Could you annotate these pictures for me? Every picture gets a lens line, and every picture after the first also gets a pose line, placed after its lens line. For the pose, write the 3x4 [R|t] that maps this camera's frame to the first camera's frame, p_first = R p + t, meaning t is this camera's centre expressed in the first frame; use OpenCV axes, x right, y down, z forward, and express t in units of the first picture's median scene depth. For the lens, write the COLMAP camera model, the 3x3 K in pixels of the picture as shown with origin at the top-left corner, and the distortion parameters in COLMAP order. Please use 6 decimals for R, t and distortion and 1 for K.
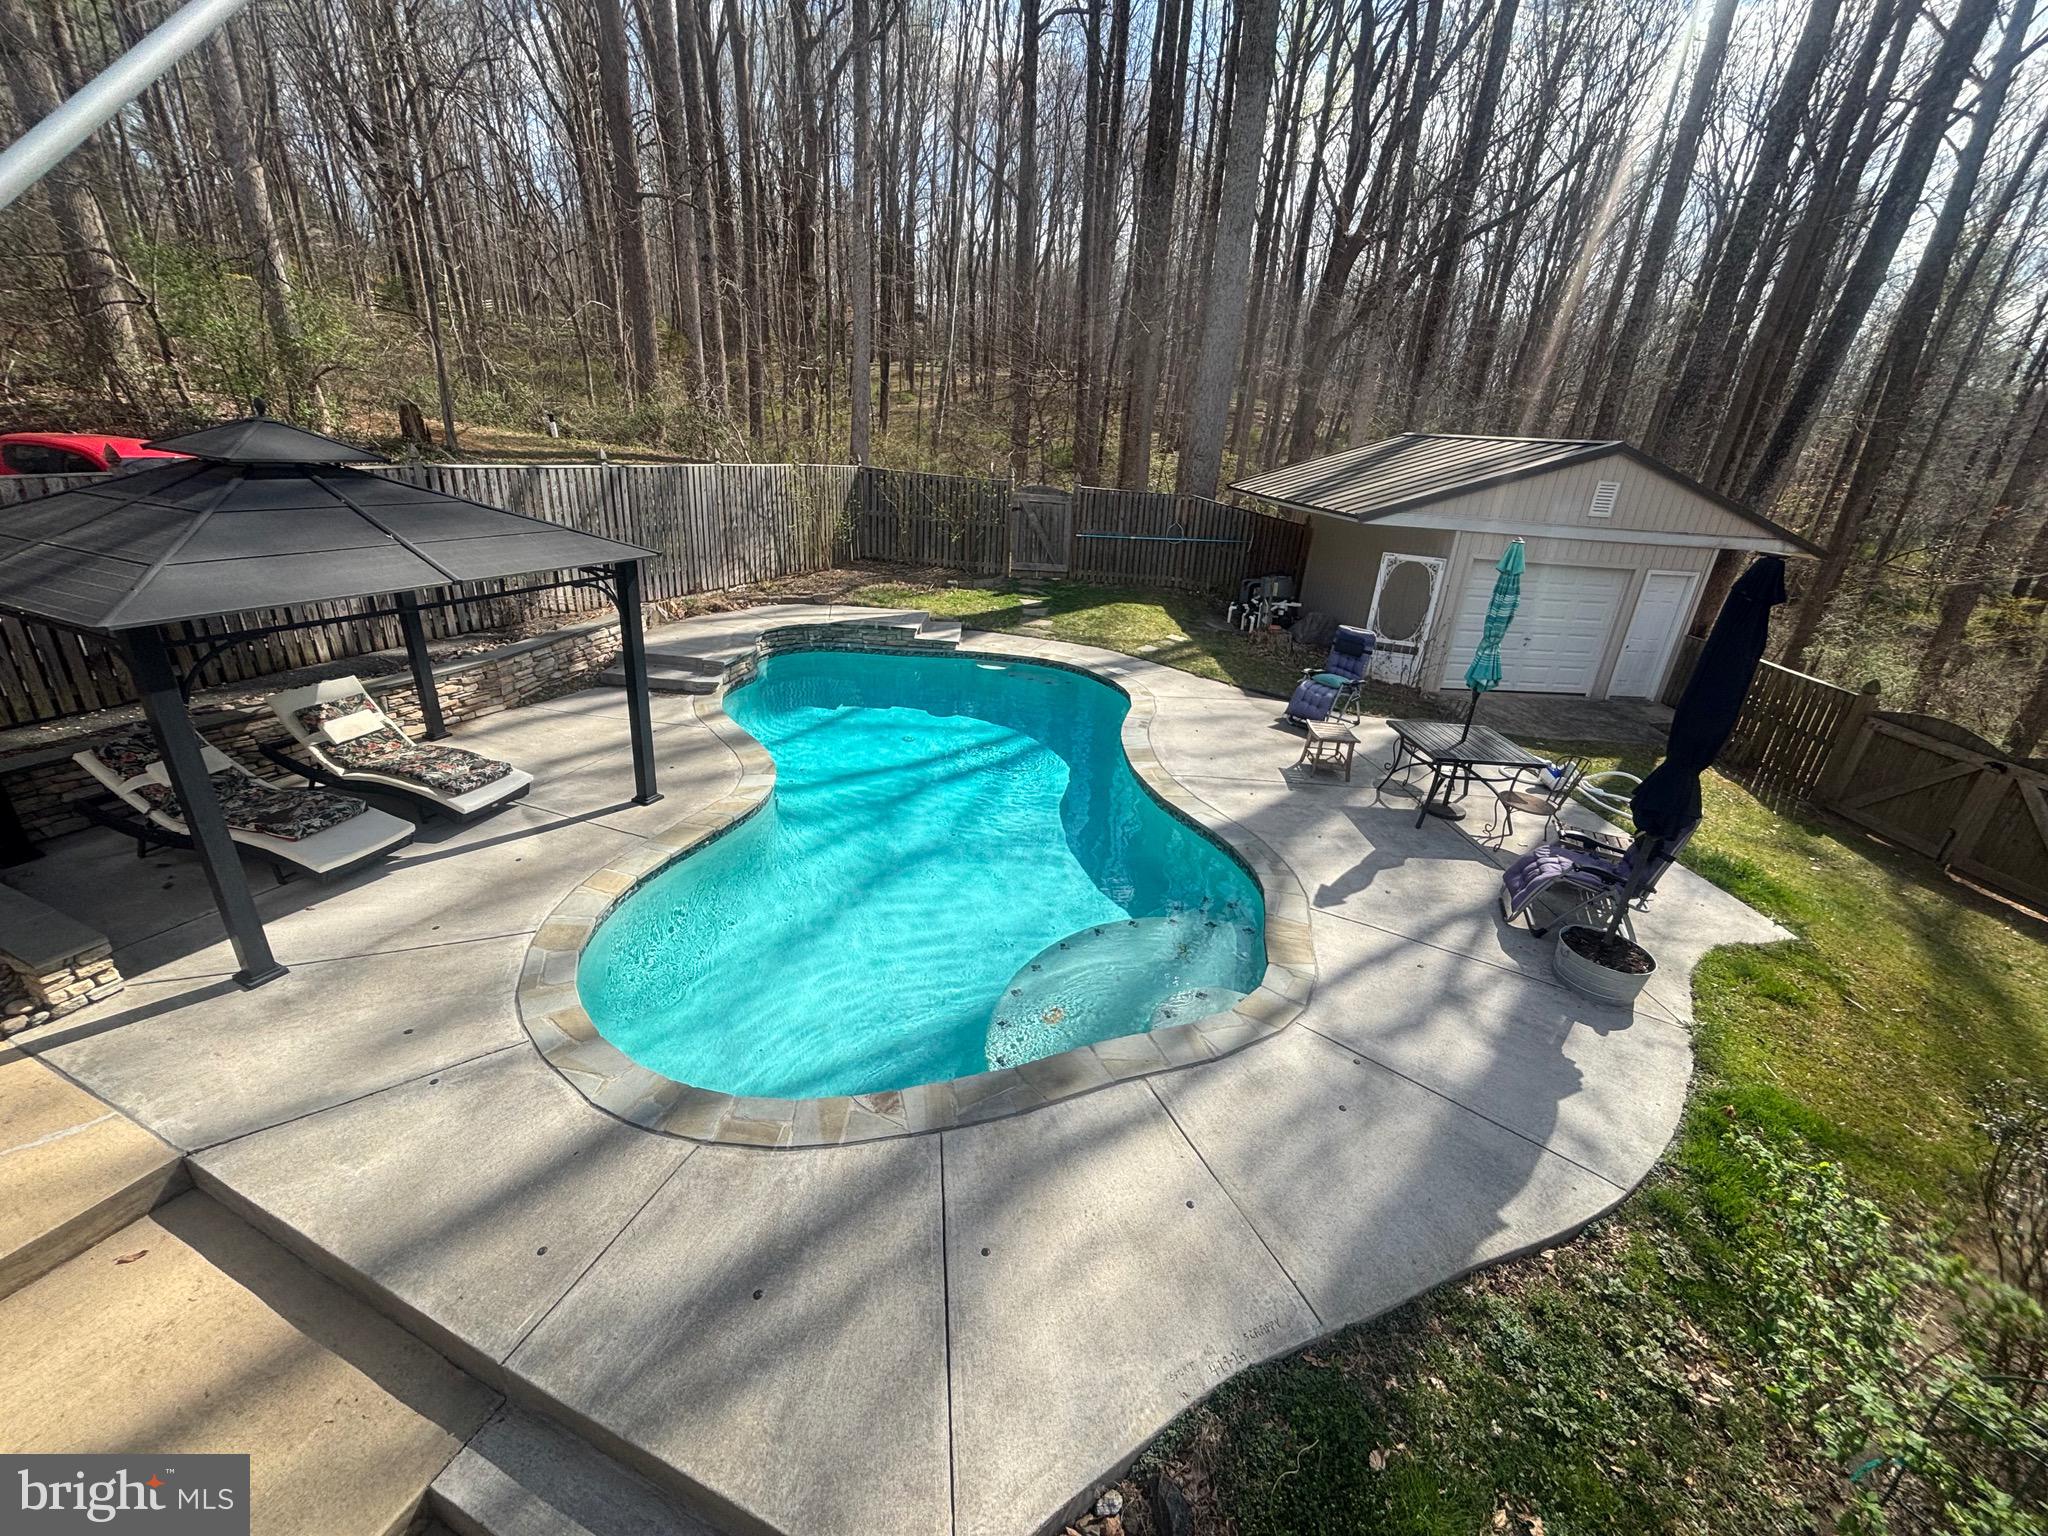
lens RADIAL K [[834.5, 0, 1023.0], [0, 834.5, 767.0], [0, 0, 1]] dist [-0.000441, -0.000044]
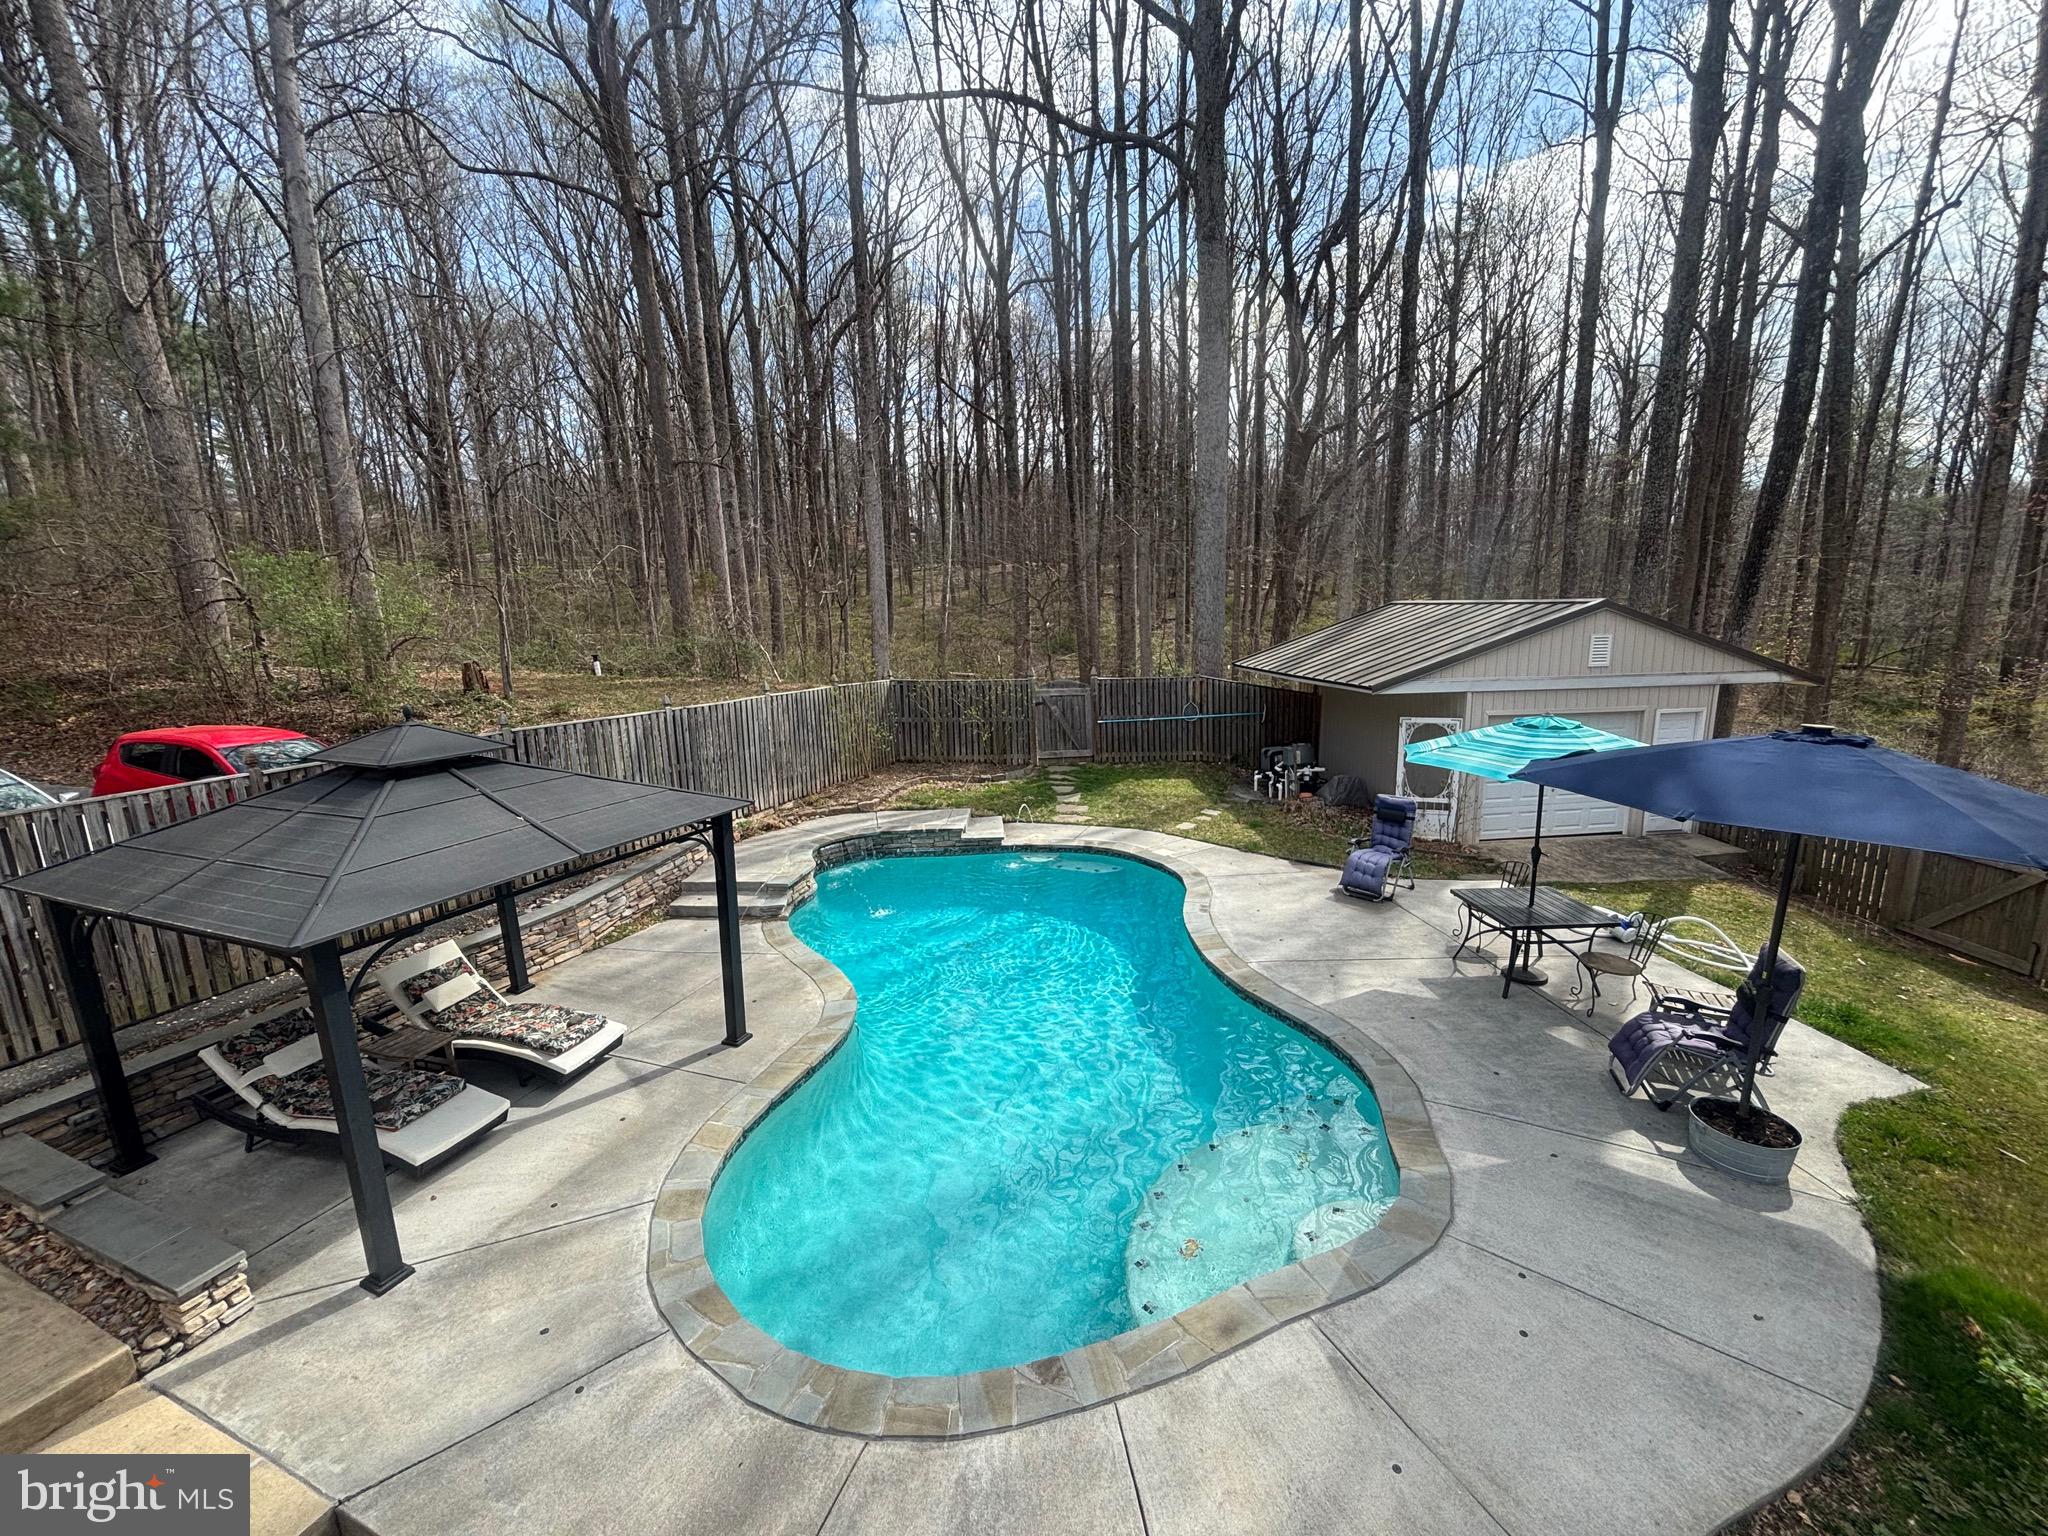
lens RADIAL K [[834.5, 0, 1022.8], [0, 834.5, 767.1], [0, 0, 1]] dist [-0.000441, -0.000044]
pose [[0.995850, -0.090956, -0.003171, -0.060075], [0.088497, 0.975883, -0.199550, -0.039891], [0.021245, 0.198441, 0.979883, -0.034297]]
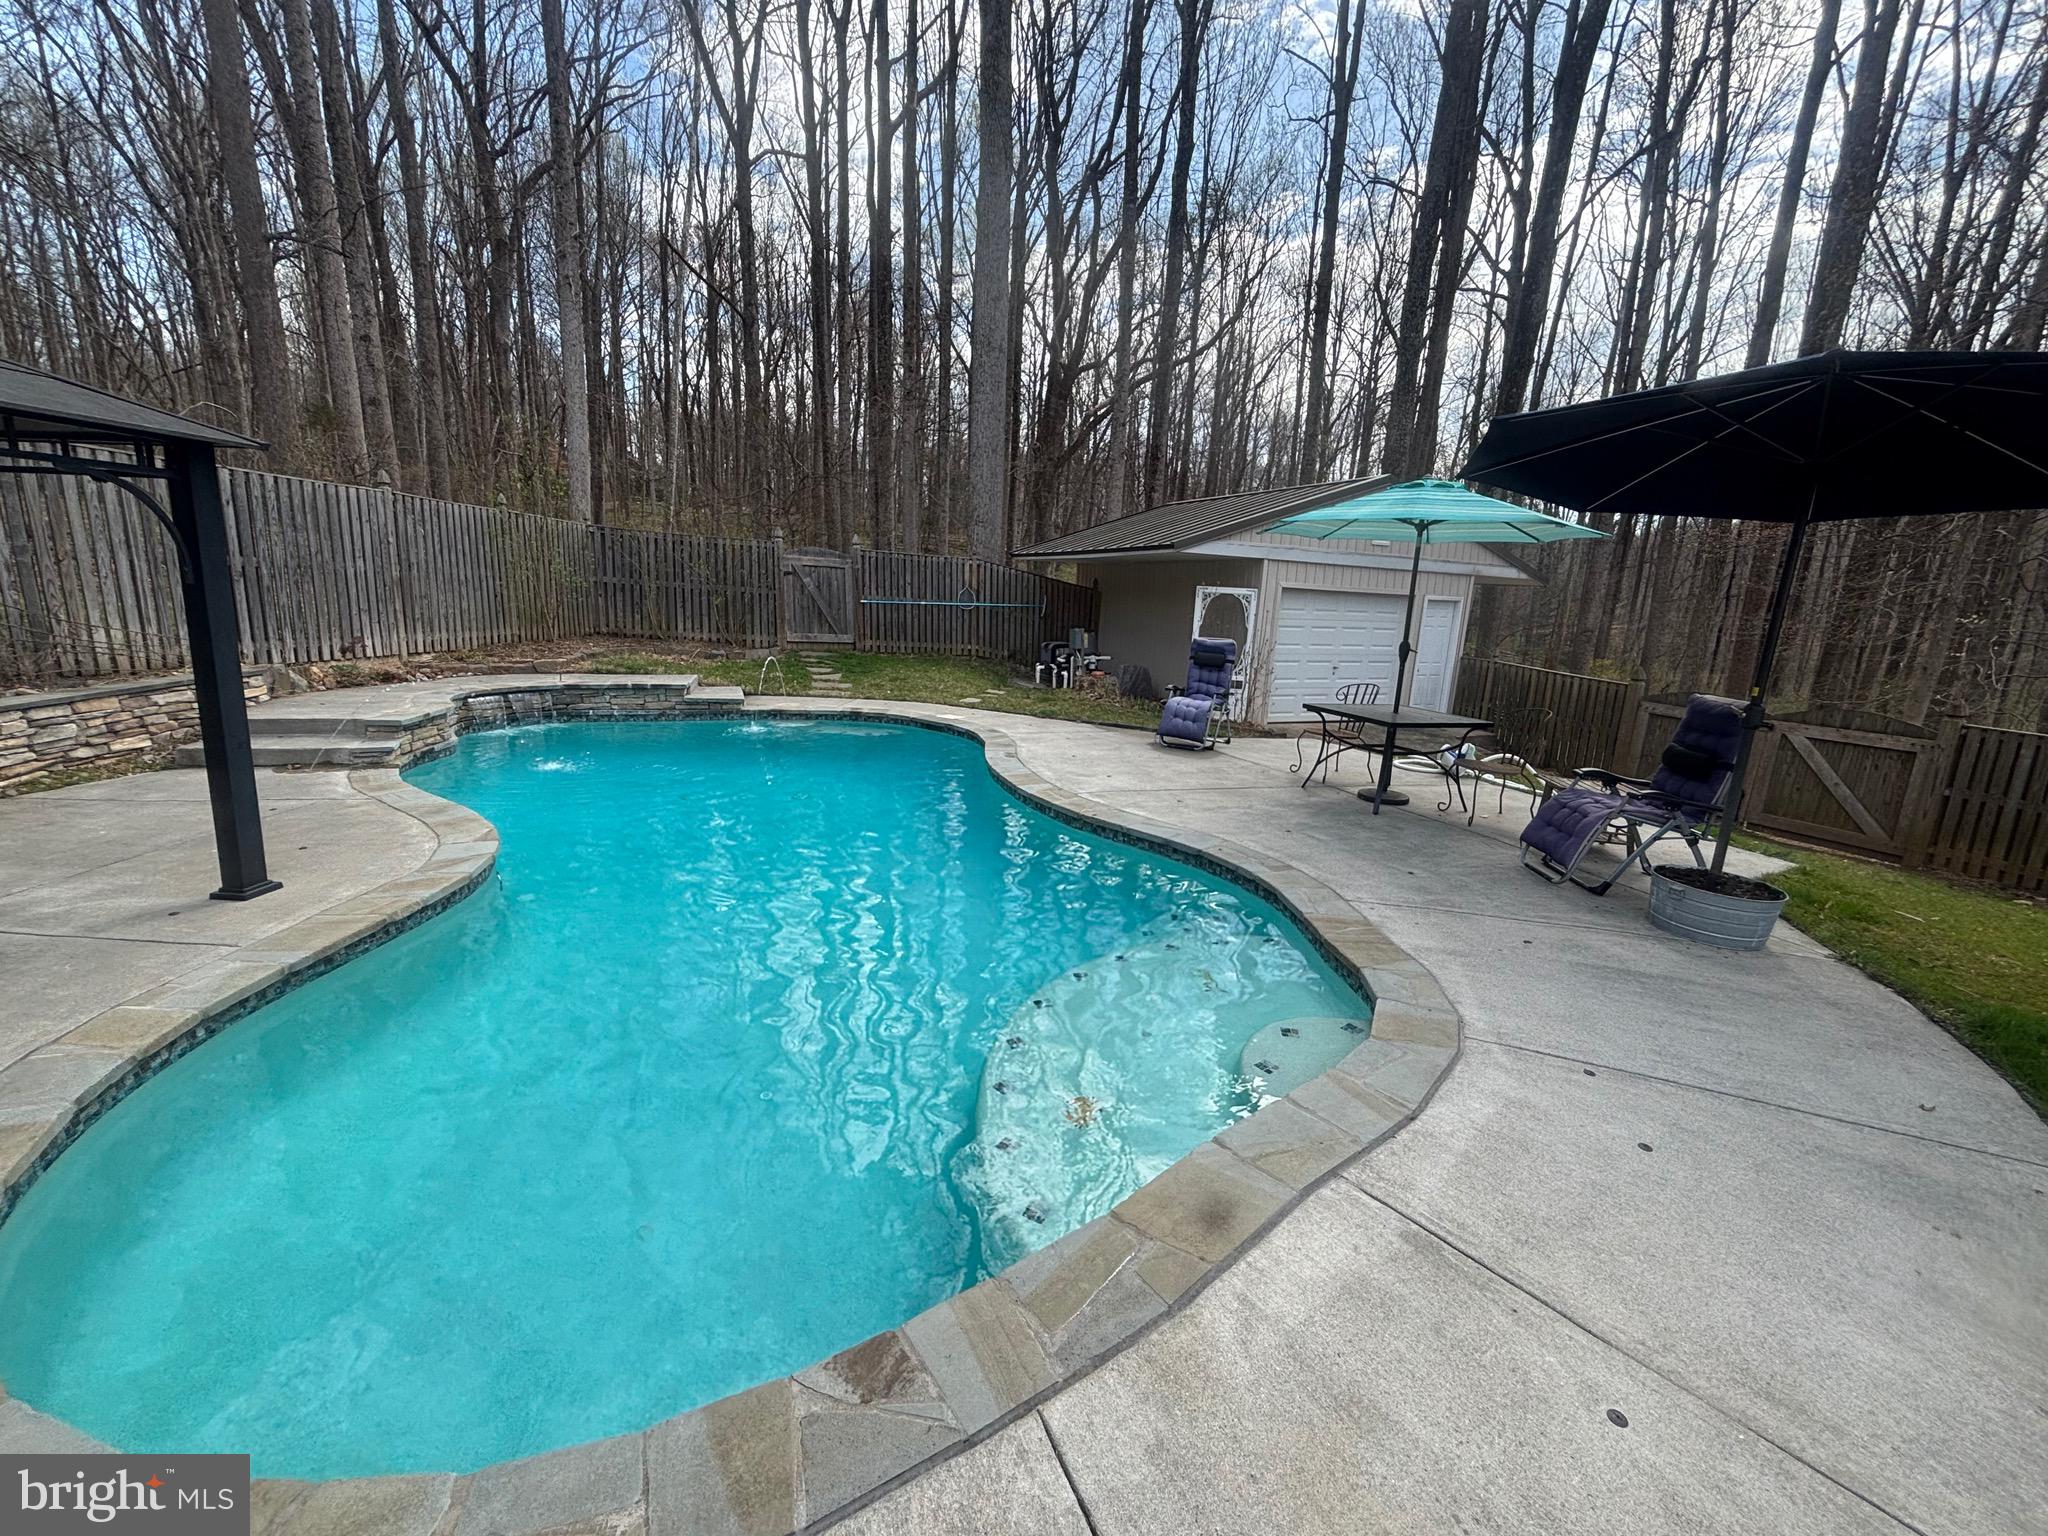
lens RADIAL K [[834.5, 0, 1022.7], [0, 834.5, 765.9], [0, 0, 1]] dist [-0.000441, -0.000044]
pose [[0.951777, -0.082963, 0.295362, -0.090011], [0.129526, 0.981396, -0.141723, 0.082481], [-0.278109, 0.173145, 0.944815, 0.251642]]
